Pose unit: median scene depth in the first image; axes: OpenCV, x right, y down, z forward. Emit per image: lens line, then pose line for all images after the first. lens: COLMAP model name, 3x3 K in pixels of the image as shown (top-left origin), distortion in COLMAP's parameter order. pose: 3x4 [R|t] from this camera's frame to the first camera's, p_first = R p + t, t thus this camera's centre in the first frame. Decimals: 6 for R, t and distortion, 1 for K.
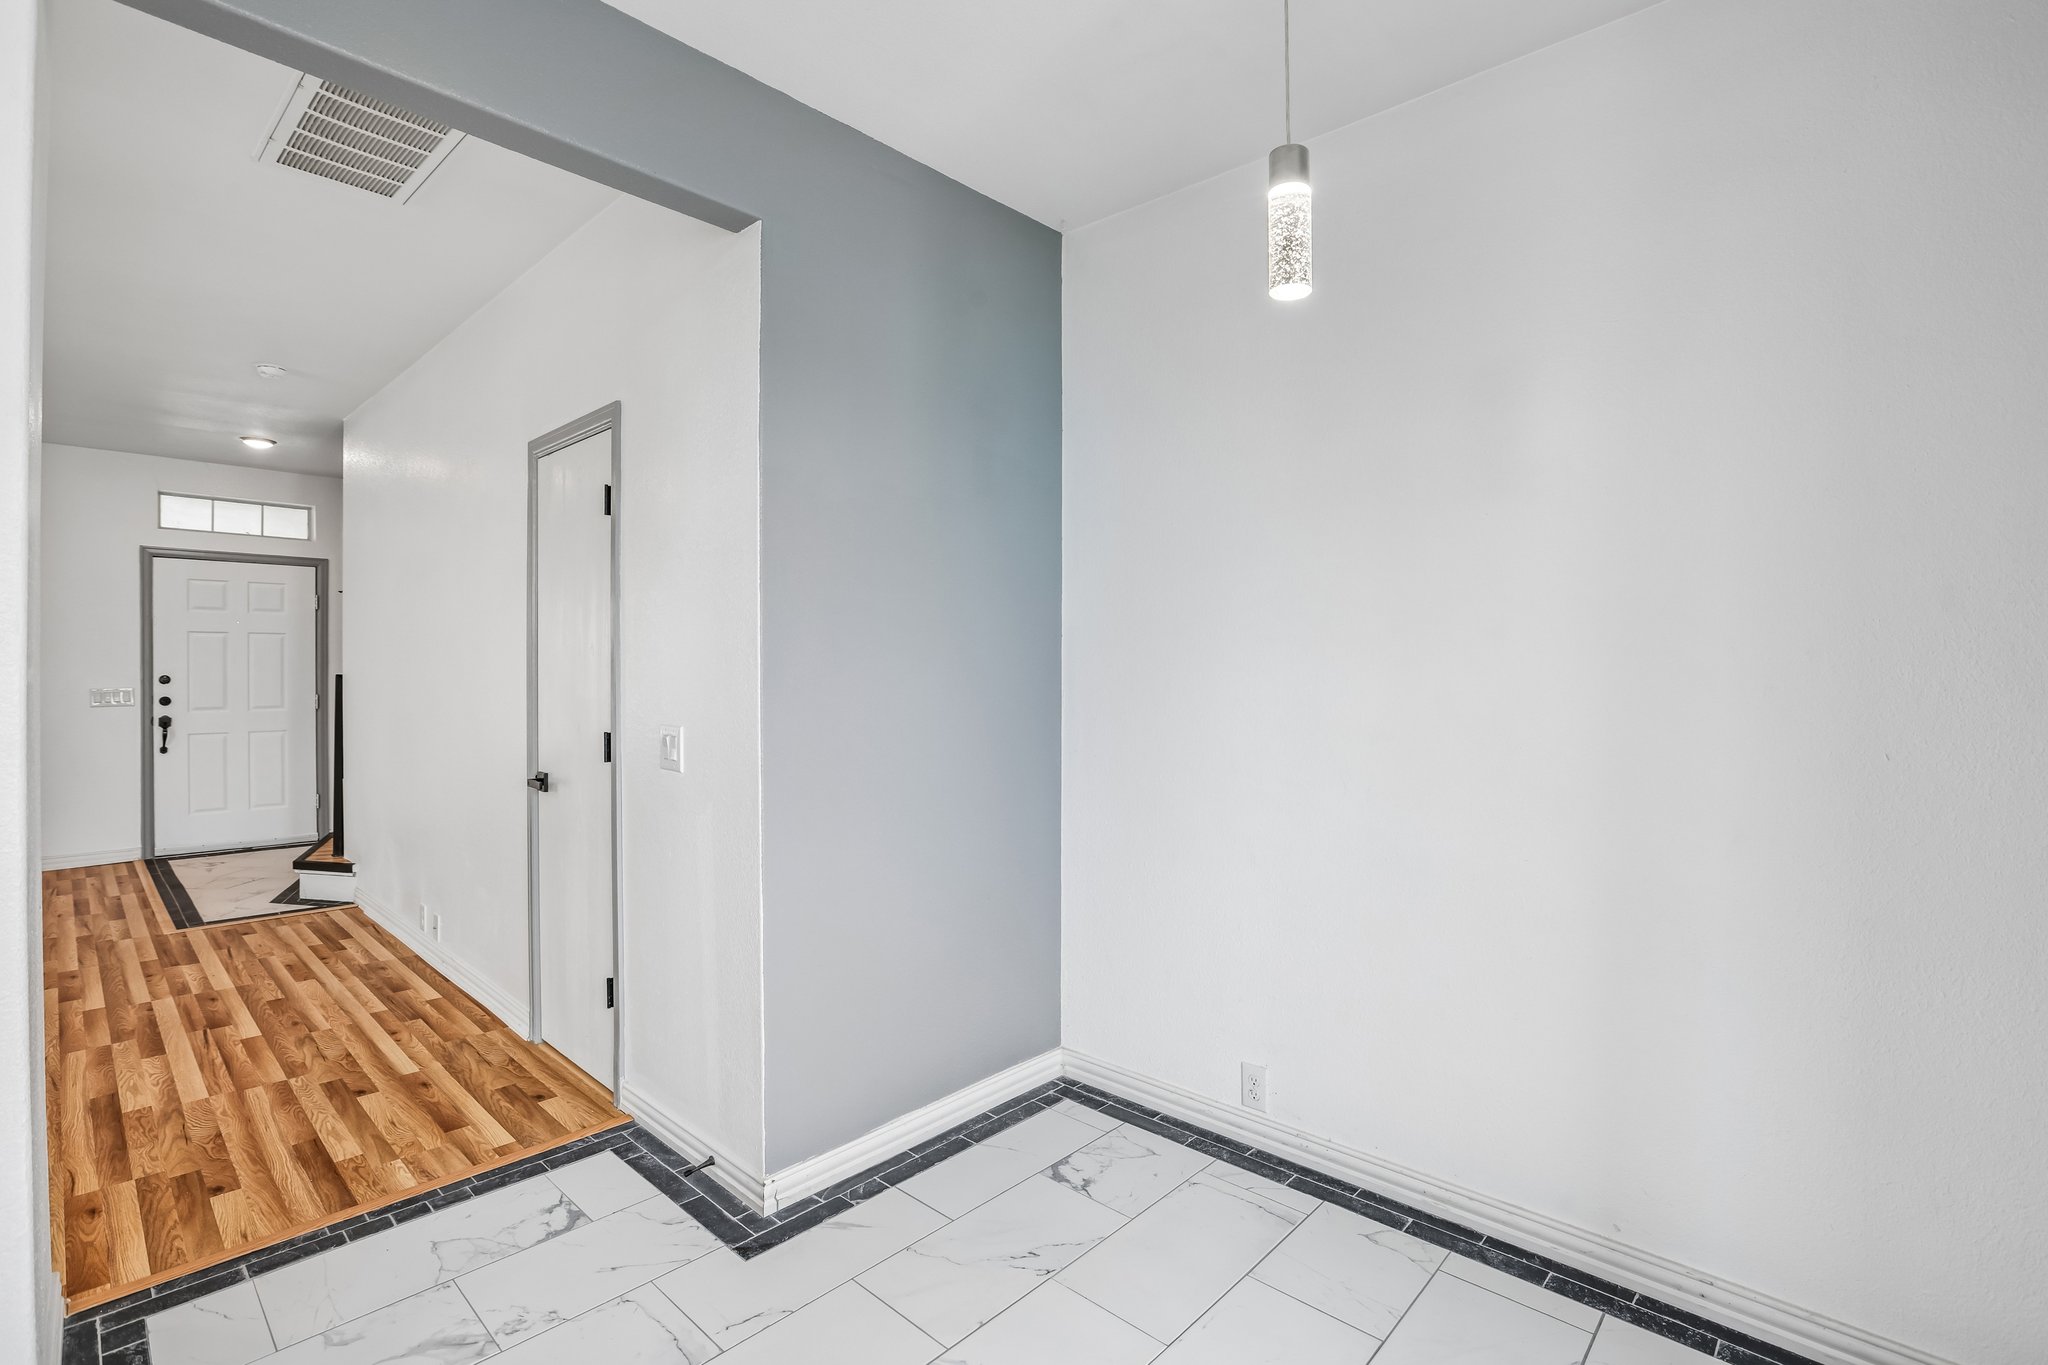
lens RADIAL K [[944.7, 0, 1008.9], [0, 944.7, 671.2], [0, 0, 1]] dist [-0.034679, 0.010251]
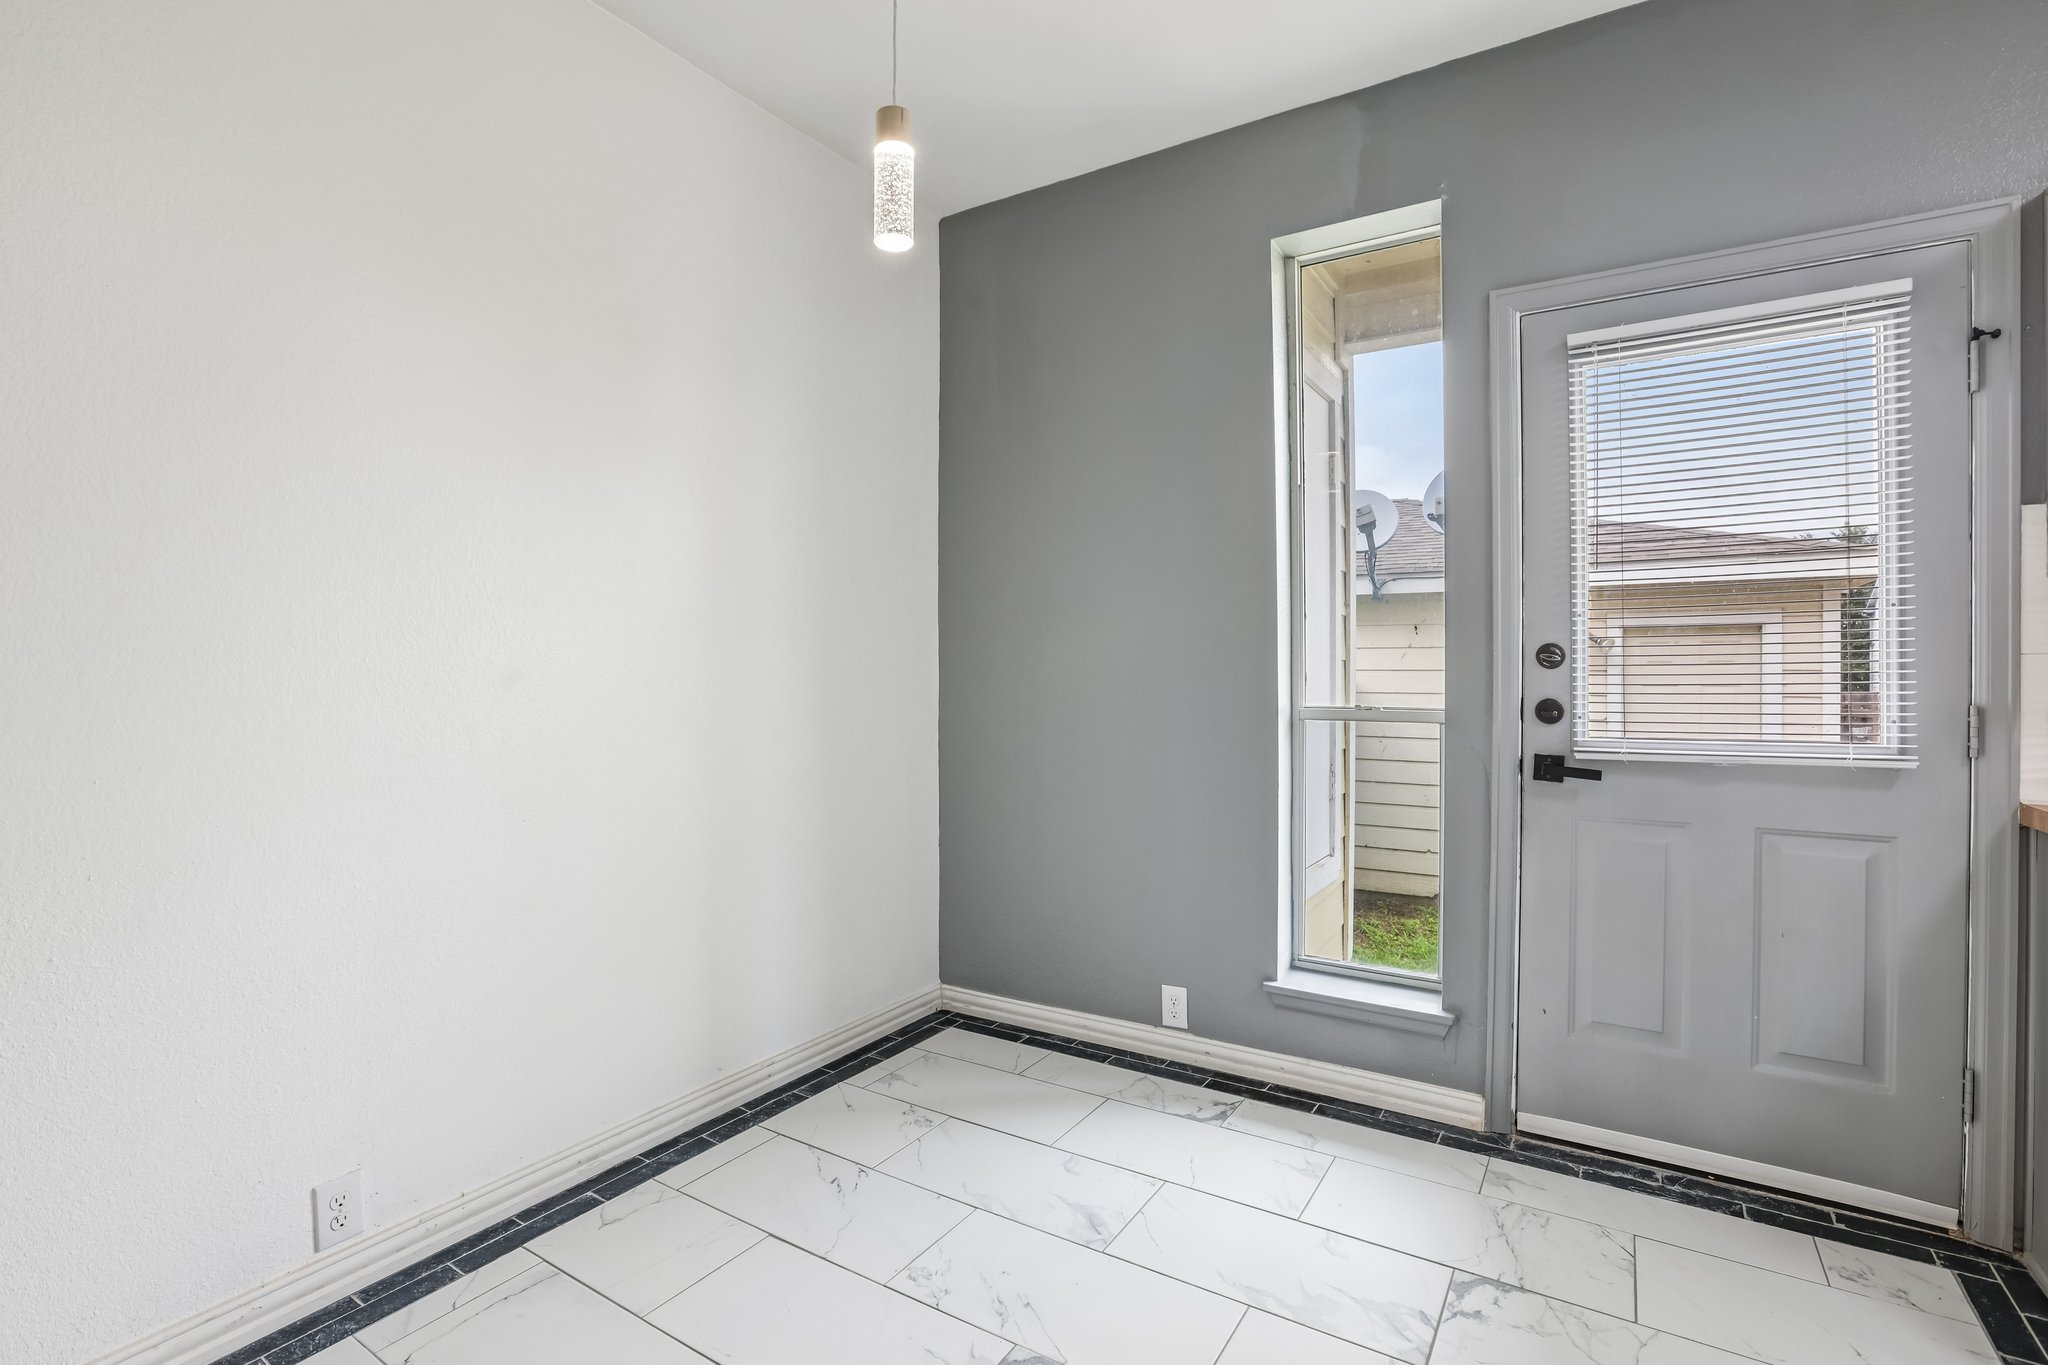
lens RADIAL K [[944.7, 0, 1034.8], [0, 944.7, 670.4], [0, 0, 1]] dist [-0.034679, 0.010251]
pose [[-0.201373, -0.010958, 0.979453, -0.483515], [-0.005982, 0.999933, 0.009957, 0.044524], [-0.979496, -0.003854, -0.201425, 0.640269]]
